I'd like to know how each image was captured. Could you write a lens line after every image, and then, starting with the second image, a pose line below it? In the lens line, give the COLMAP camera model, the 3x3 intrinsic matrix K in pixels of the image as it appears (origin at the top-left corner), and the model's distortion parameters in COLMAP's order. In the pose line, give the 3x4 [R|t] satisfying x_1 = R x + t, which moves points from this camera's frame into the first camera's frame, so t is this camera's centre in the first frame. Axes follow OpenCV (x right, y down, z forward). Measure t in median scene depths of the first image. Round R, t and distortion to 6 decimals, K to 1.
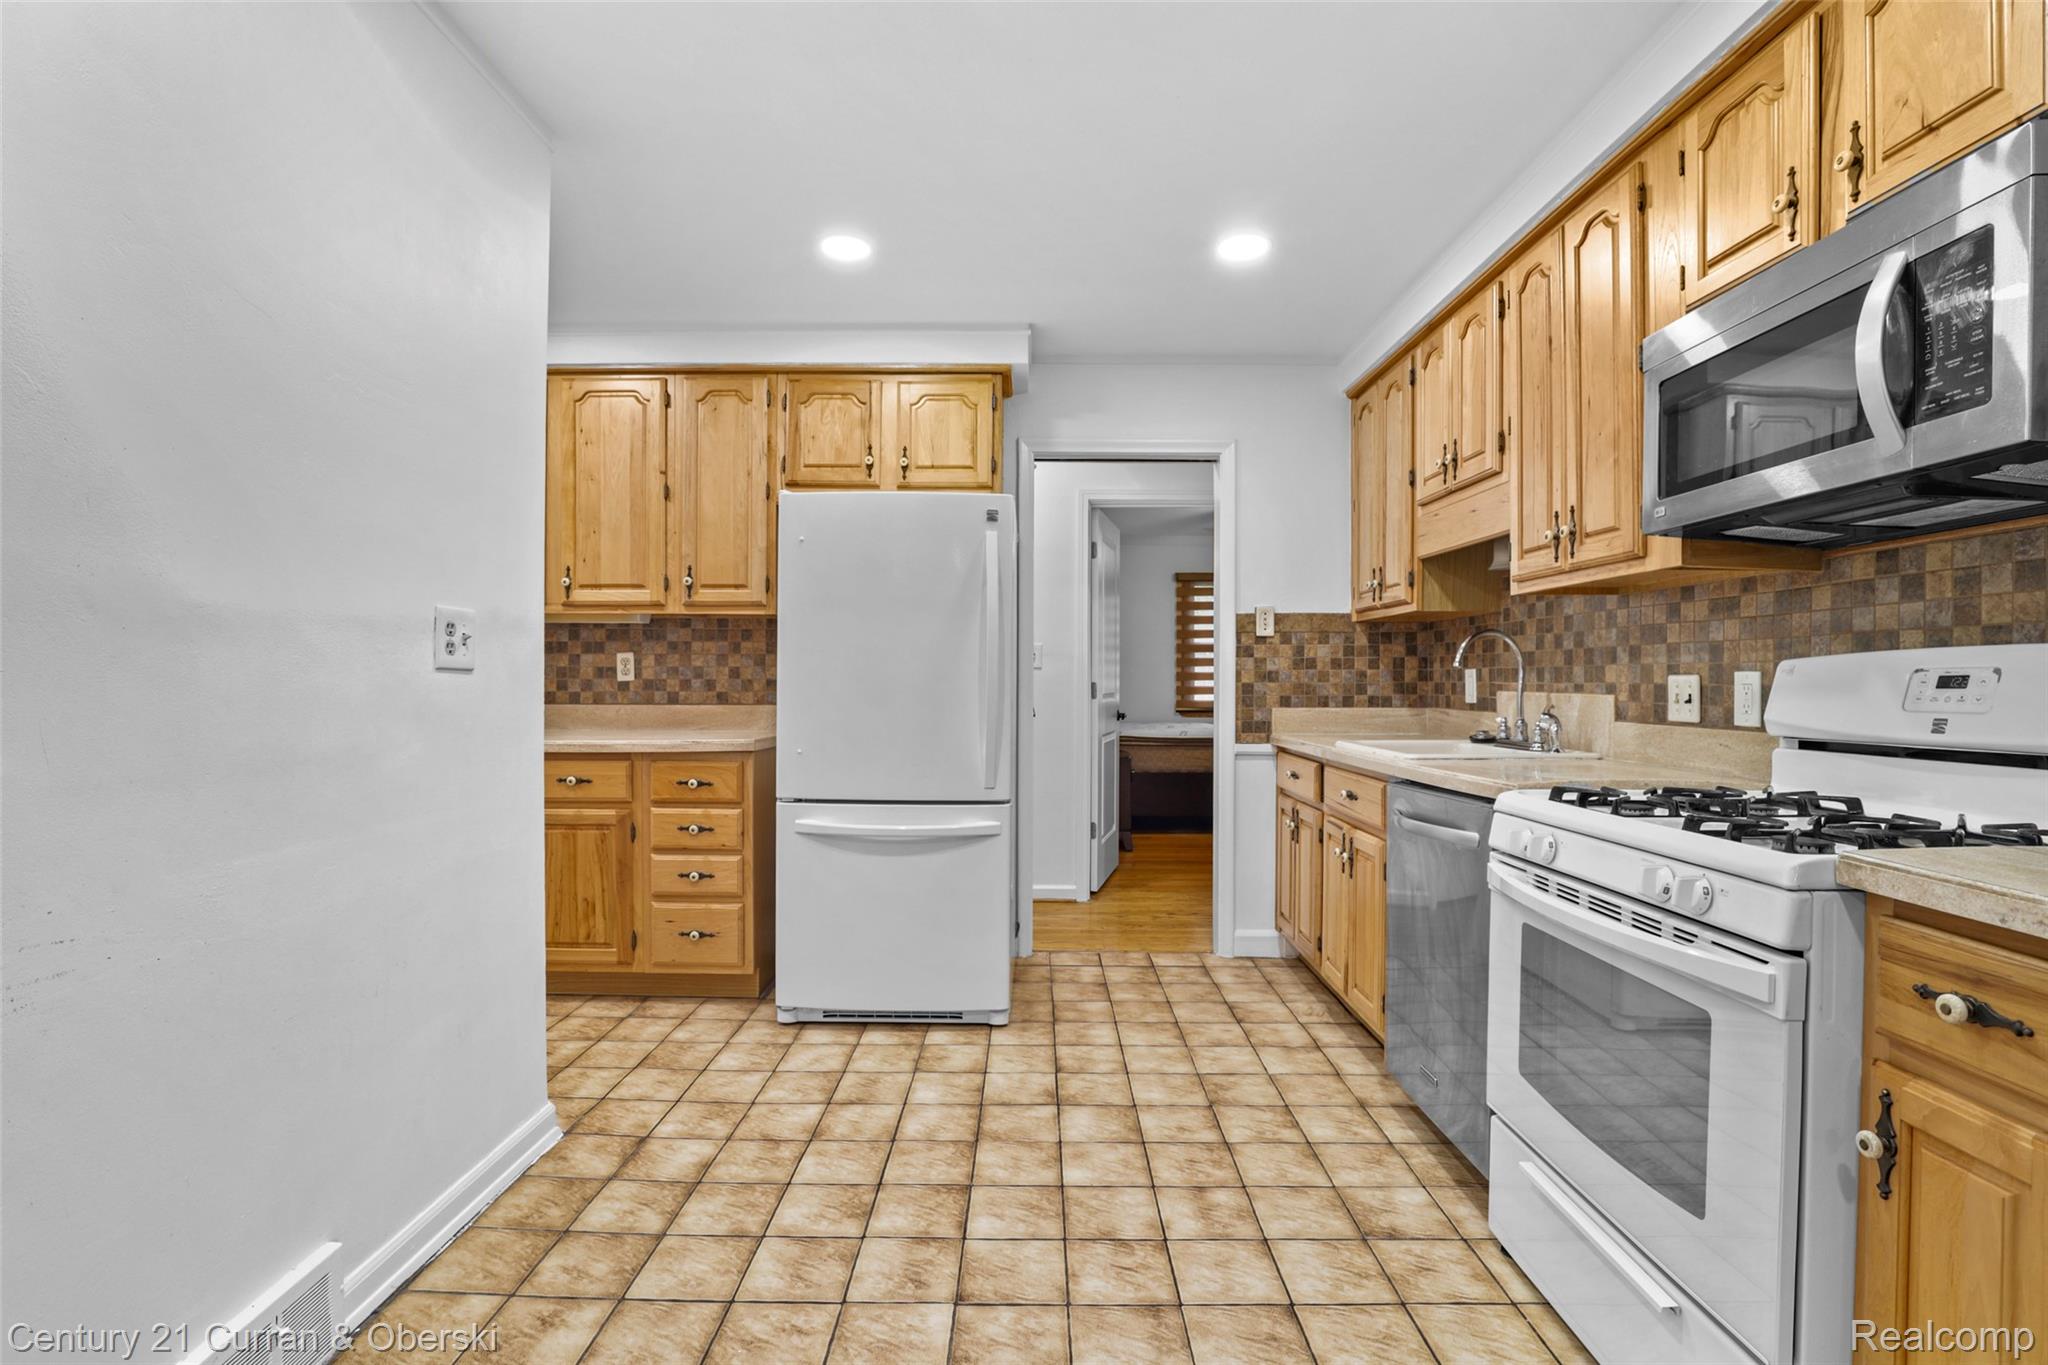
lens RADIAL K [[945.4, 0, 1047.5], [0, 945.4, 693.2], [0, 0, 1]] dist [-0.049916, 0.010611]
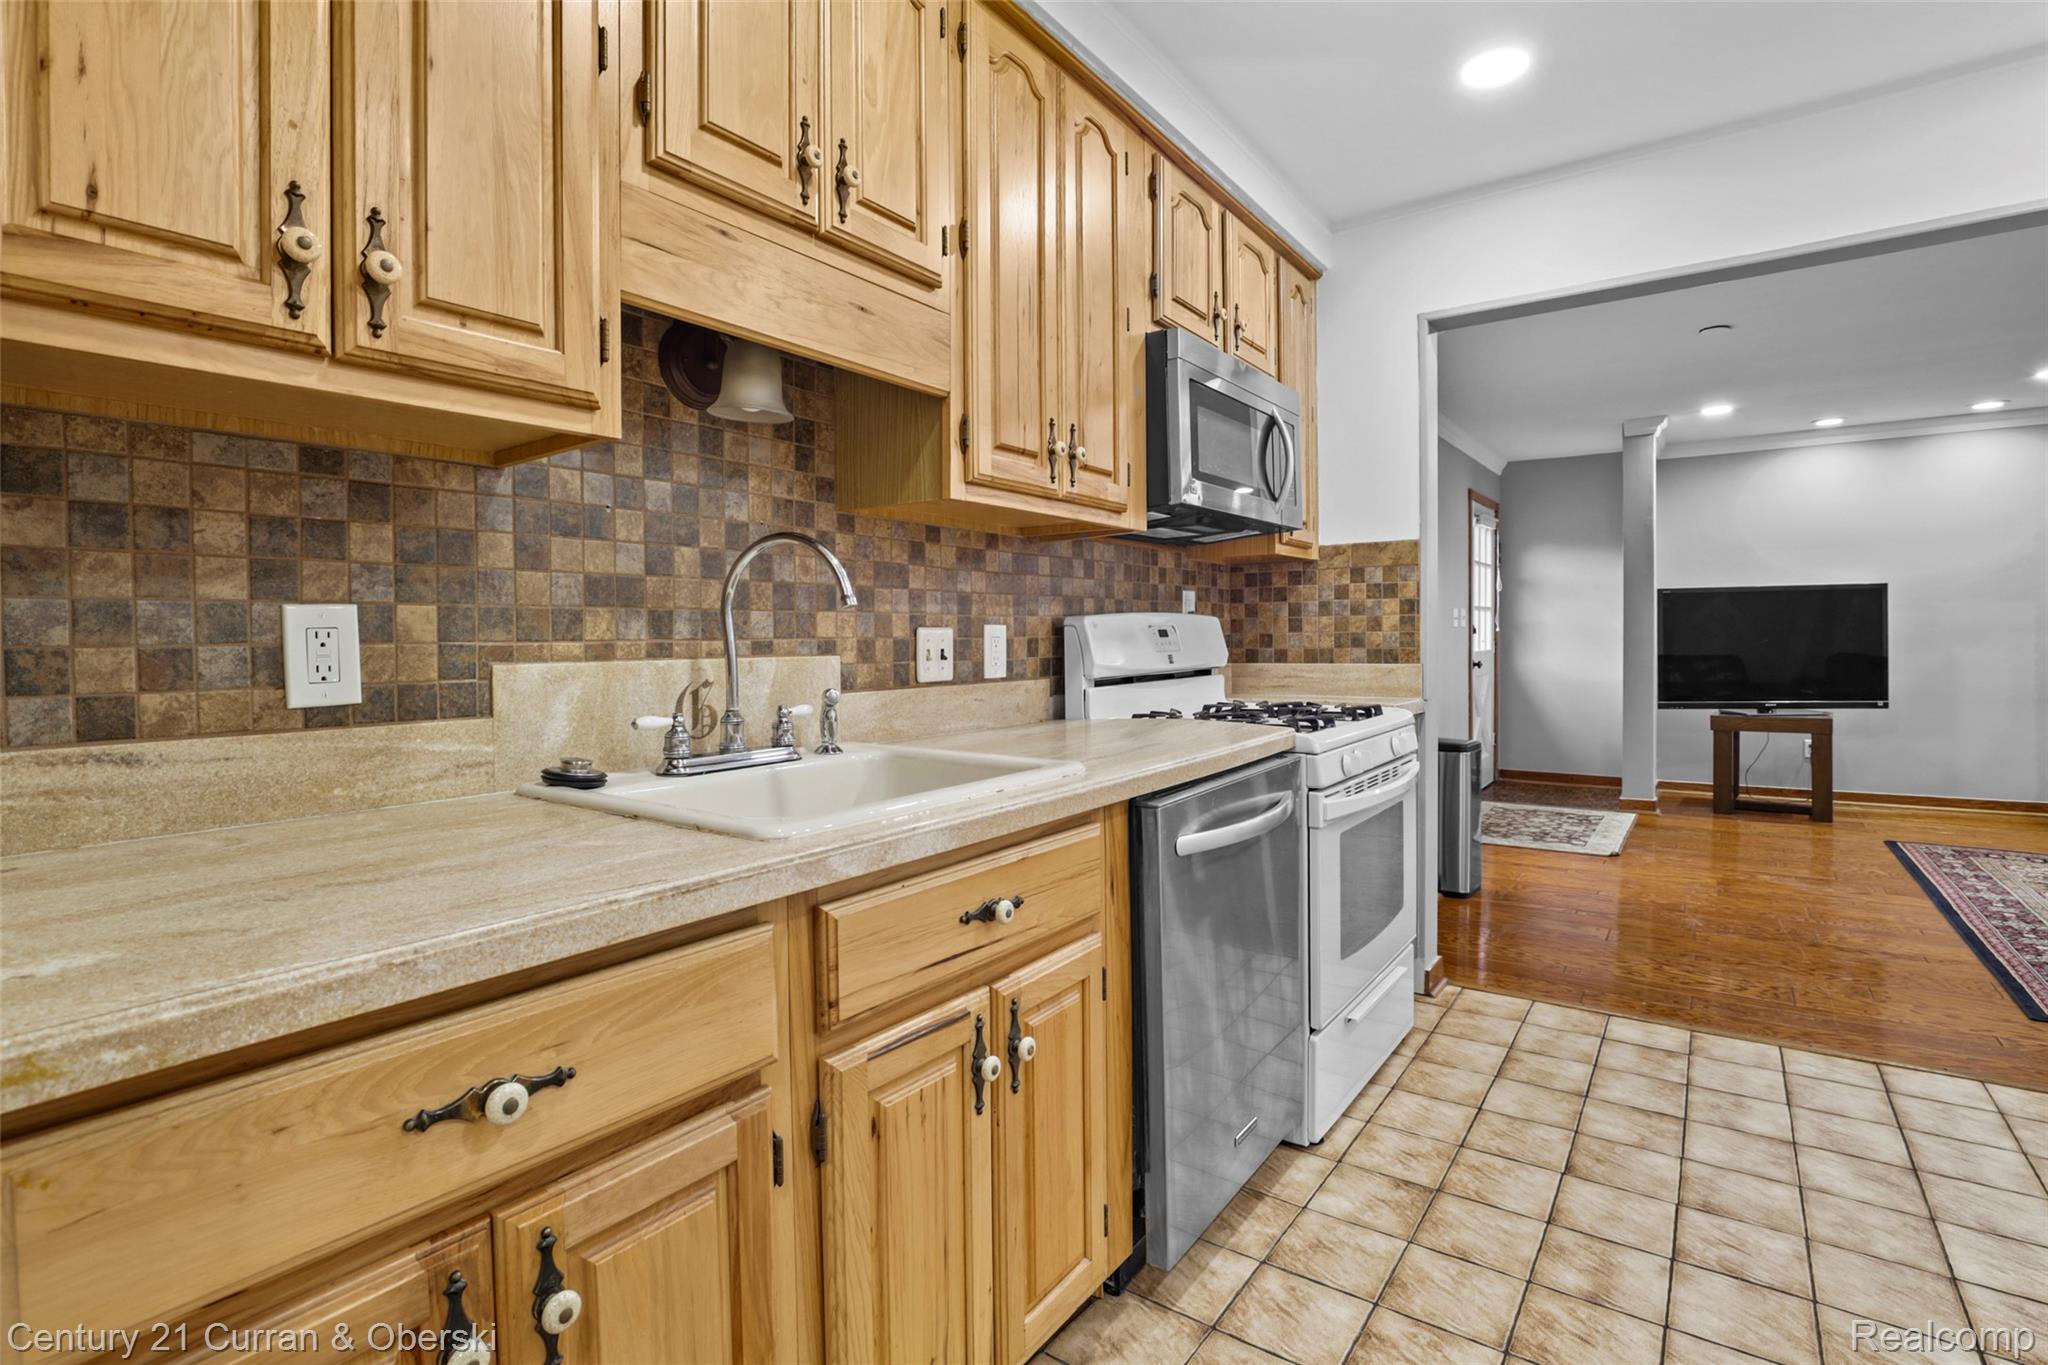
lens RADIAL K [[945.4, 0, 1039.9], [0, 945.4, 658.4], [0, 0, 1]] dist [-0.049916, 0.010611]
pose [[-0.798144, -0.006608, 0.602430, 0.060501], [0.017870, 0.999240, 0.034636, -0.016519], [-0.602201, 0.038410, -0.797420, 1.378277]]
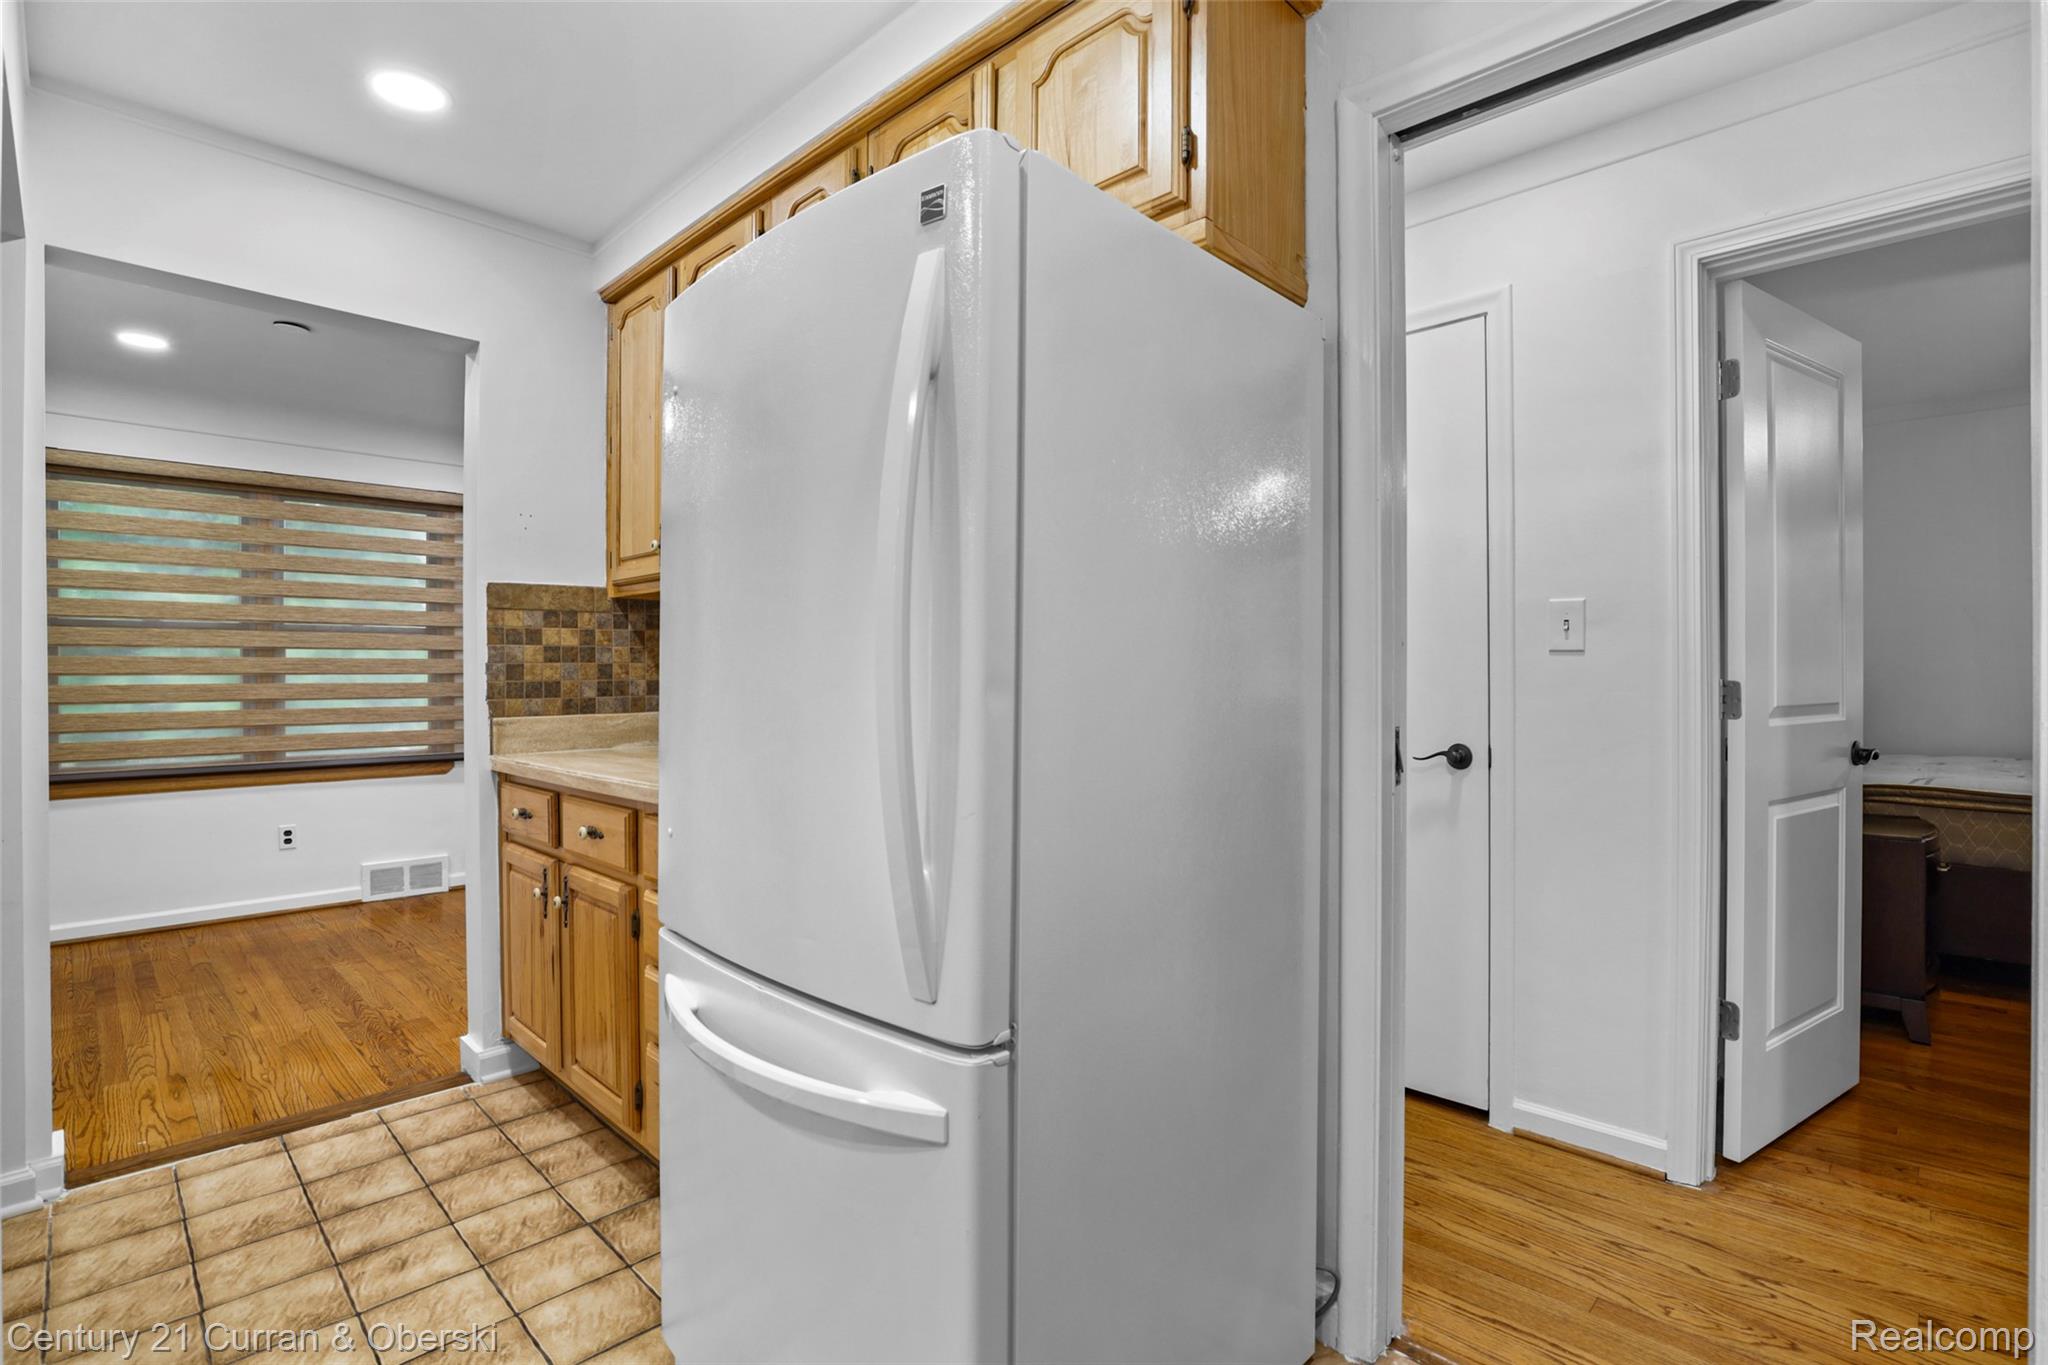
lens RADIAL K [[945.4, 0, 1020.0], [0, 945.4, 687.3], [0, 0, 1]] dist [-0.049916, 0.010611]
pose [[0.716494, 0.004487, -0.697579, 0.200181], [-0.007565, 0.999970, -0.001337, -0.010630], [0.697553, 0.006235, 0.716506, 0.849064]]
